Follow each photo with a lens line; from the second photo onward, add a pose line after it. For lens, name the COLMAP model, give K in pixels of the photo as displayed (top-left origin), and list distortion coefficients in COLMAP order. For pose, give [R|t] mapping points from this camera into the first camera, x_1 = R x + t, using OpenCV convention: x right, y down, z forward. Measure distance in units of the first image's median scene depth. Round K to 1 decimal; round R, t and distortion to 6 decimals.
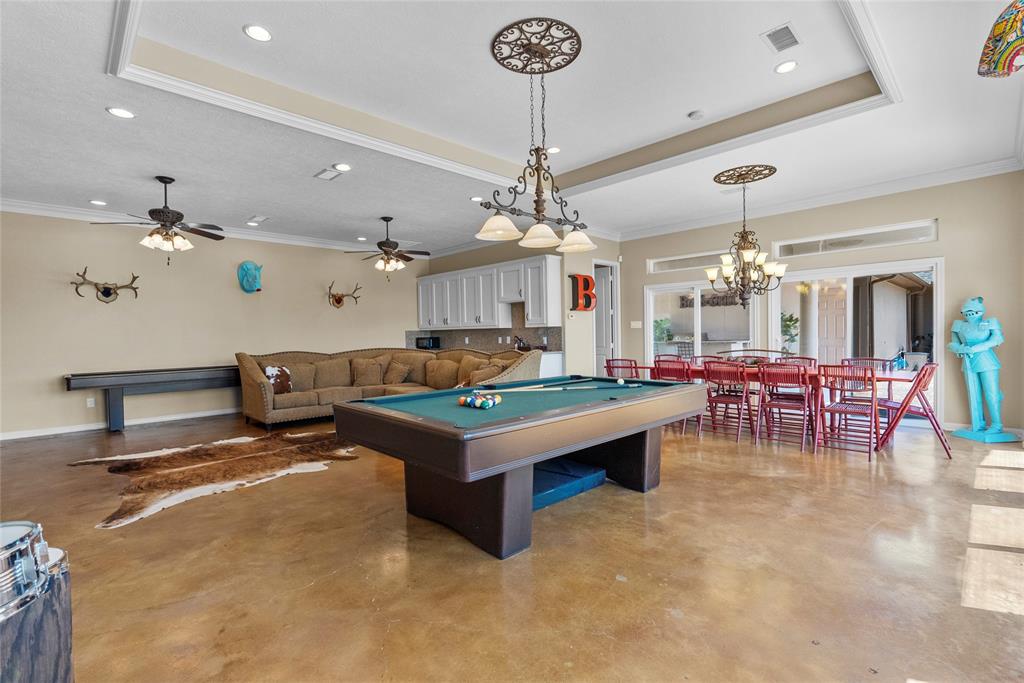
lens RADIAL K [[465.1, 0, 510.9], [0, 465.1, 340.2], [0, 0, 1]] dist [-0.001155, 0.001125]
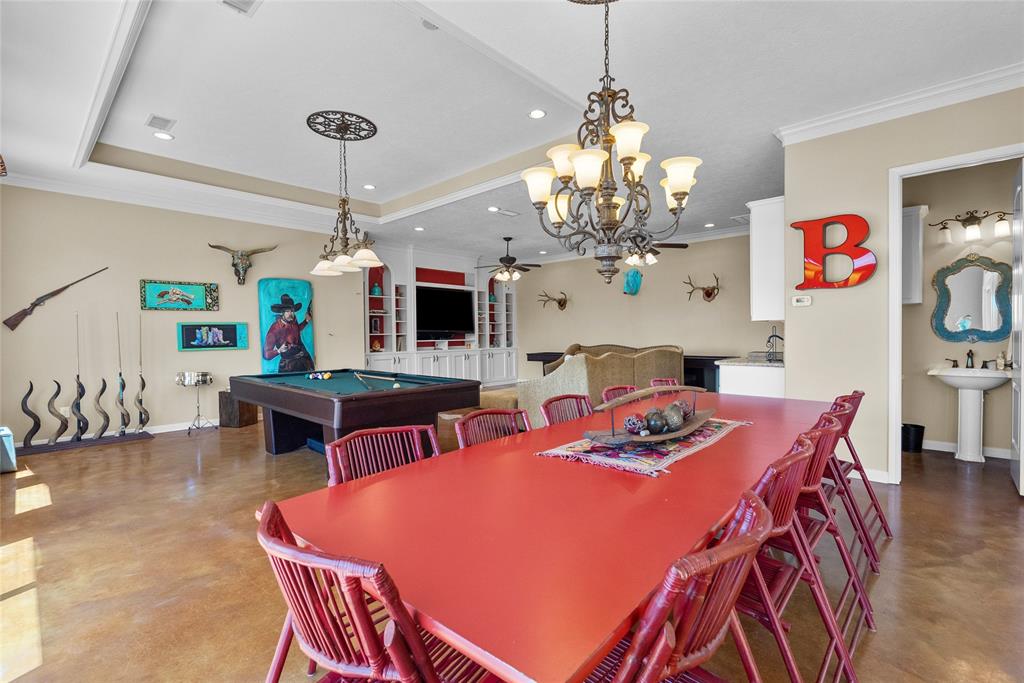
lens RADIAL K [[465.1, 0, 510.7], [0, 465.1, 341.0], [0, 0, 1]] dist [-0.001155, 0.001125]
pose [[0.047153, 0.032534, -0.998358, 1.502444], [-0.005701, 0.999462, 0.032301, -0.049224], [0.998871, 0.004169, 0.047313, 1.474186]]
